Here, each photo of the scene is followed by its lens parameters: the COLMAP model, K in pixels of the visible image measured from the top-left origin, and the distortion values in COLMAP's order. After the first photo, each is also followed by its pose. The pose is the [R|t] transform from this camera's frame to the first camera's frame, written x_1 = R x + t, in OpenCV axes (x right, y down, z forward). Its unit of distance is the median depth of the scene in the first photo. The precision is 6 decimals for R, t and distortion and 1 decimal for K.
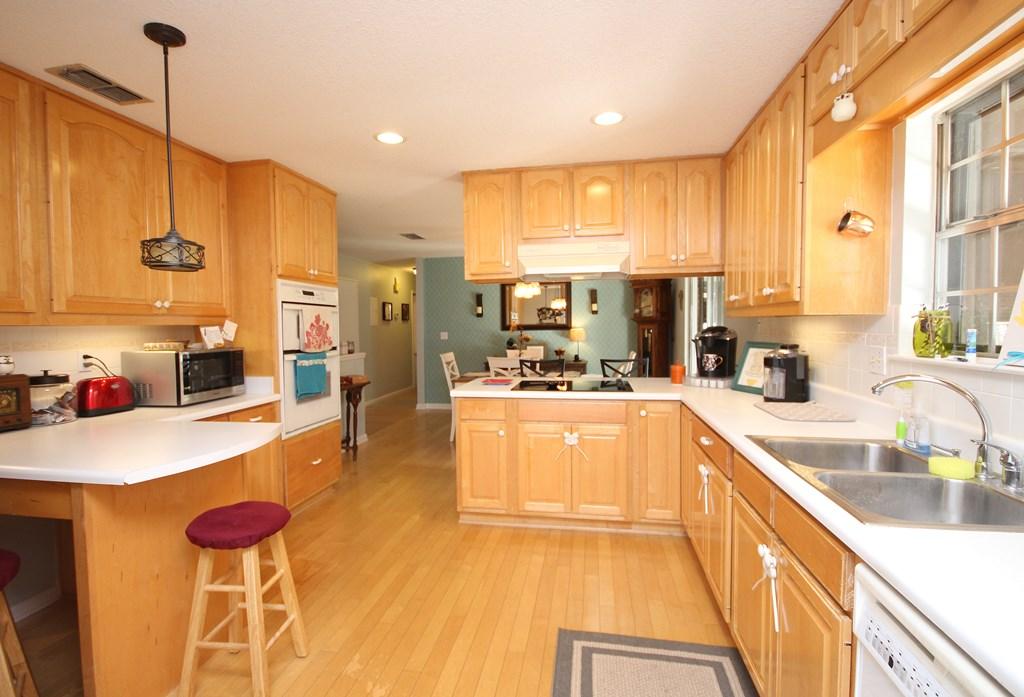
lens RADIAL K [[490.7, 0, 510.1], [0, 490.7, 348.0], [0, 0, 1]] dist [0.003909, 0.000288]
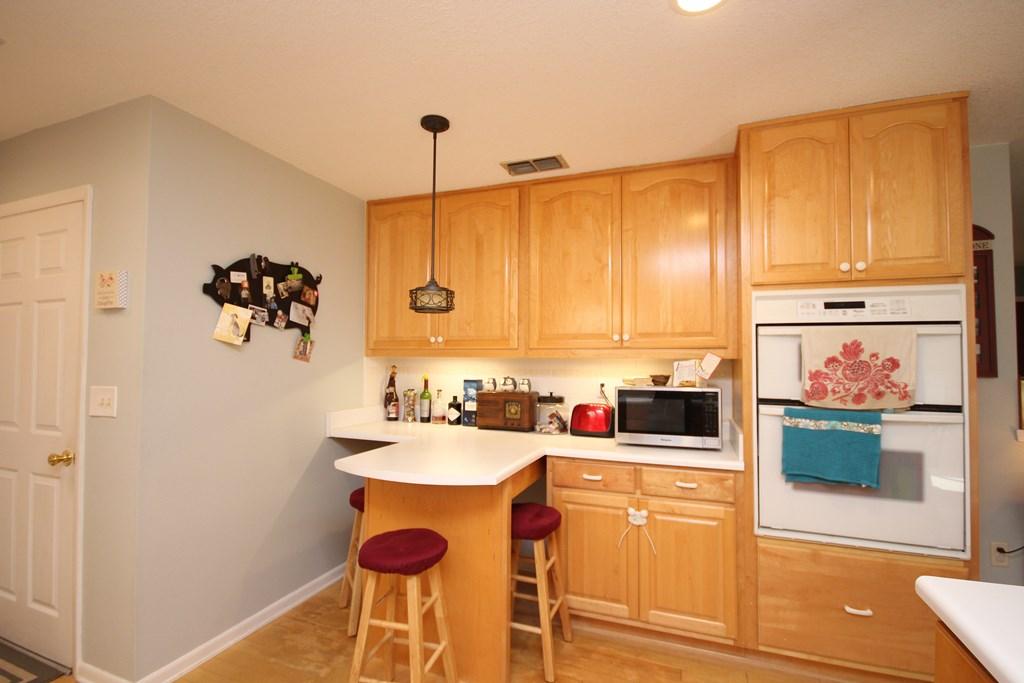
lens RADIAL K [[472.6, 0, 512.6], [0, 472.6, 345.0], [0, 0, 1]] dist [0.003687, -0.008348]
pose [[-0.194219, -0.021600, -0.980720, 0.203411], [-0.049394, 0.998705, -0.012214, -0.038164], [0.979714, 0.046069, -0.195034, 0.722326]]
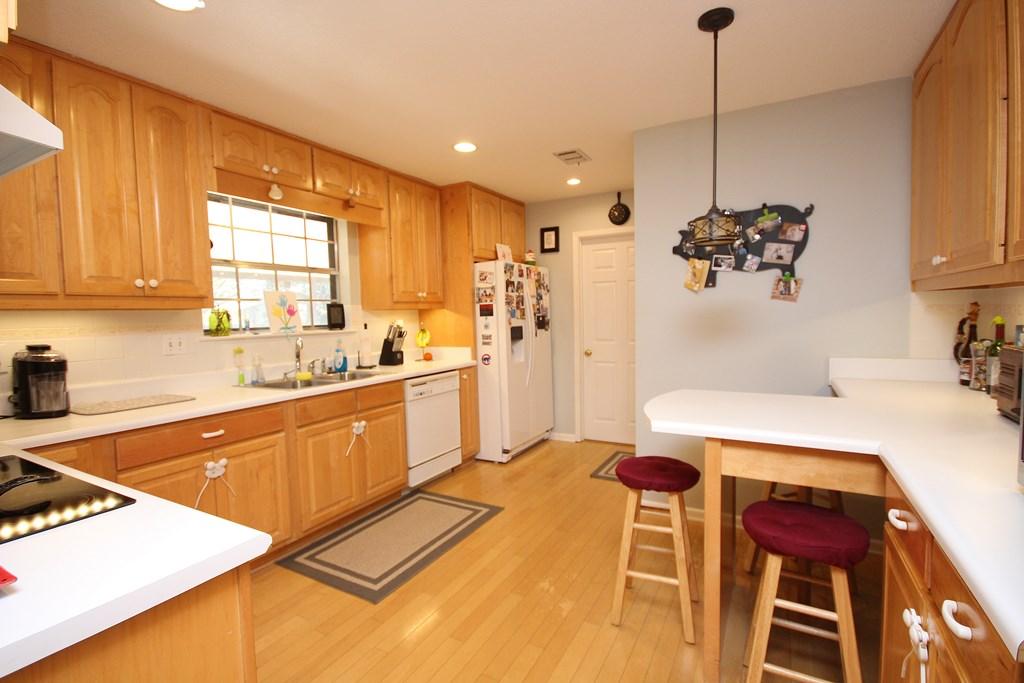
lens RADIAL K [[472.6, 0, 511.0], [0, 472.6, 337.0], [0, 0, 1]] dist [0.003687, -0.008348]
pose [[-0.940306, 0.013122, 0.340076, -0.313029], [0.047860, 0.994425, 0.093961, -0.039121], [-0.336948, 0.104628, -0.935692, 1.085240]]
